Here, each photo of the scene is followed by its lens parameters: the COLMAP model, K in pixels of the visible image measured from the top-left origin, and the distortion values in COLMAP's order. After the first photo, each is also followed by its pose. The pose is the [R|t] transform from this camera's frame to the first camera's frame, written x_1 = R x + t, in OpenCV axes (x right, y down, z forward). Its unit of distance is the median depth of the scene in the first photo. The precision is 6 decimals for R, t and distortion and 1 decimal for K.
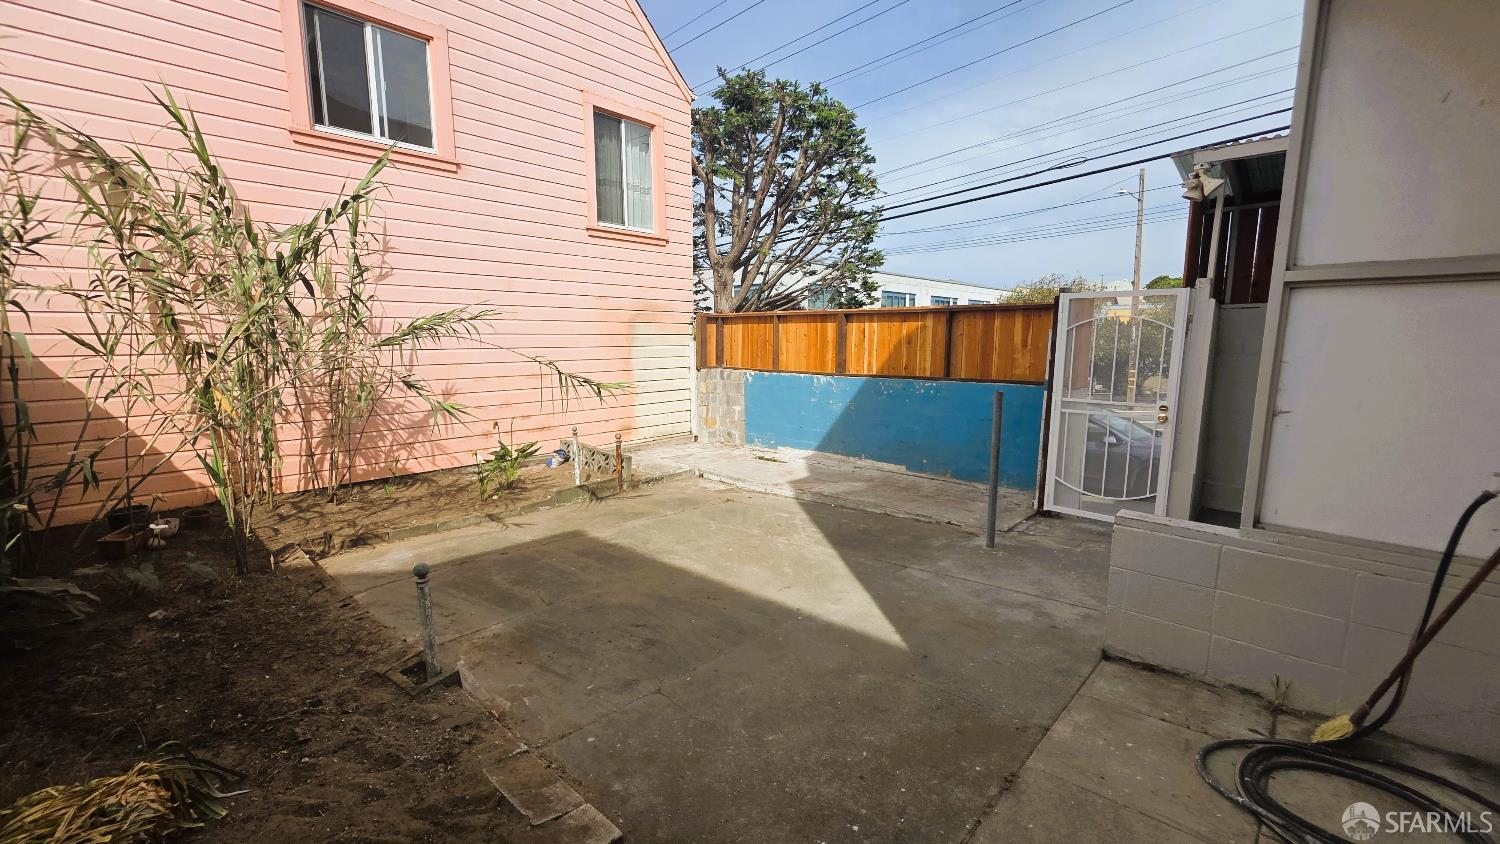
lens RADIAL K [[601.2, 0, 750.6], [0, 601.2, 425.9], [0, 0, 1]] dist [0.000300, -0.000125]
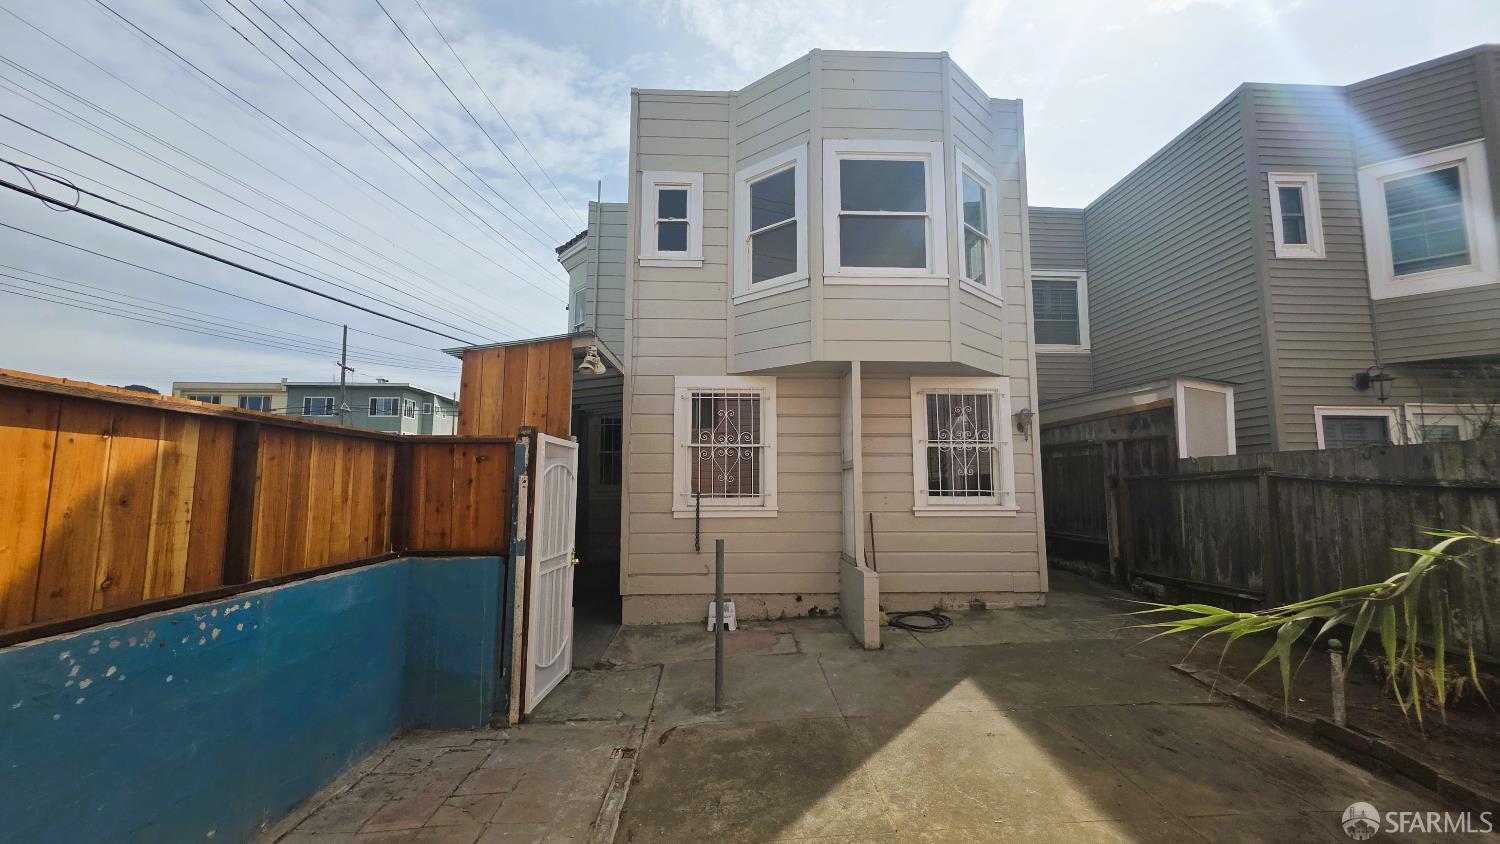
lens RADIAL K [[594.8, 0, 750.0], [0, 594.8, 422.0], [0, 0, 1]] dist [0.000460, -0.000492]
pose [[-0.711100, 0.075887, 0.698984, -0.232612], [0.102429, 0.994733, -0.003792, -0.173273], [-0.695590, 0.068899, -0.715127, 1.181962]]
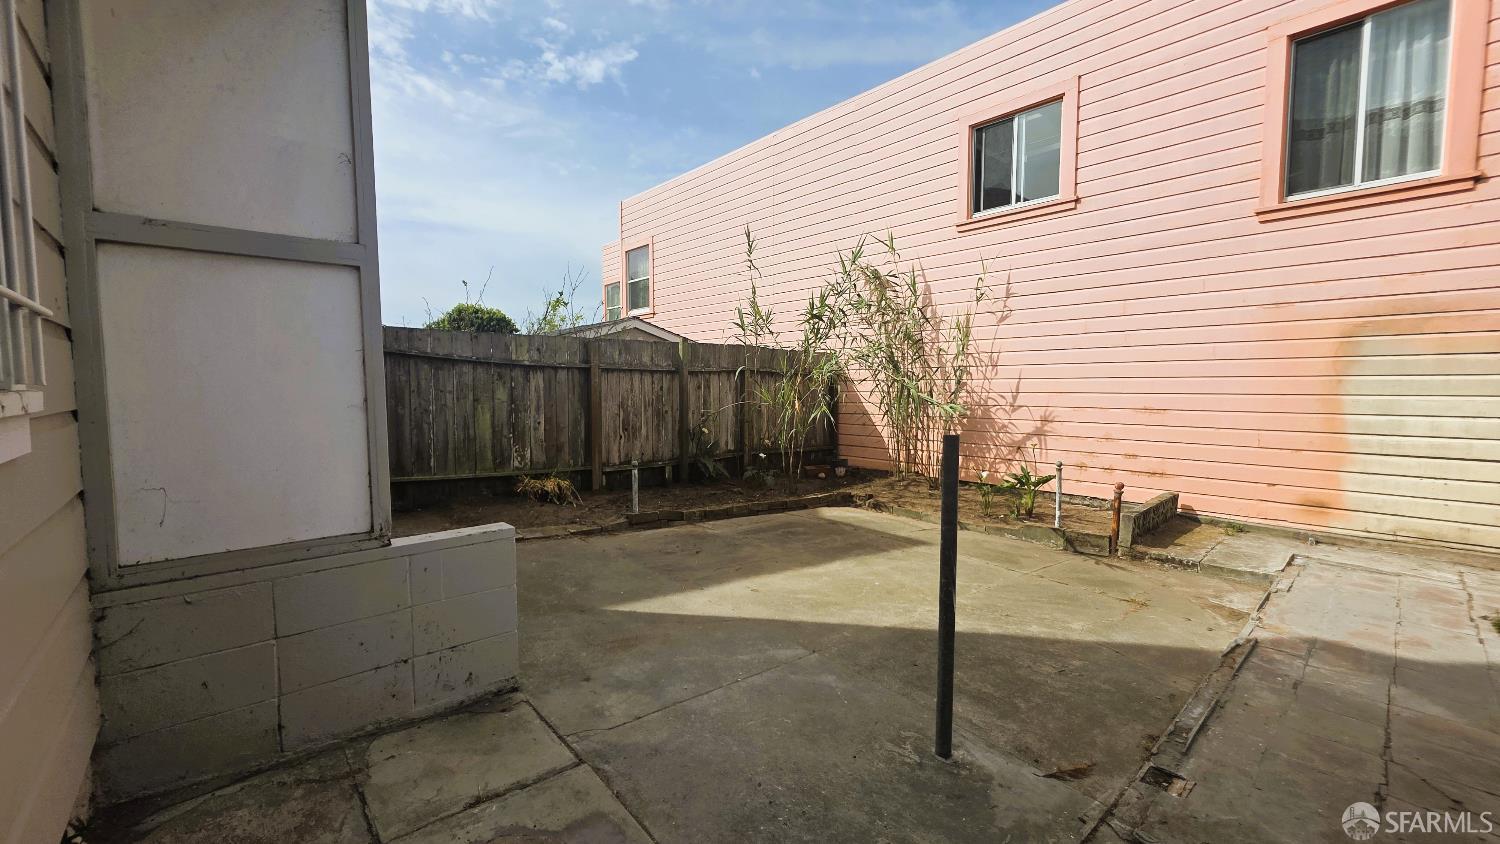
lens RADIAL K [[601.2, 0, 750.6], [0, 601.2, 425.9], [0, 0, 1]] dist [0.000300, -0.000125]
pose [[-0.087587, 0.066921, -0.993906, 0.652405], [-0.145910, 0.986118, 0.079255, -0.056478], [0.985413, 0.151963, -0.076607, 0.624139]]
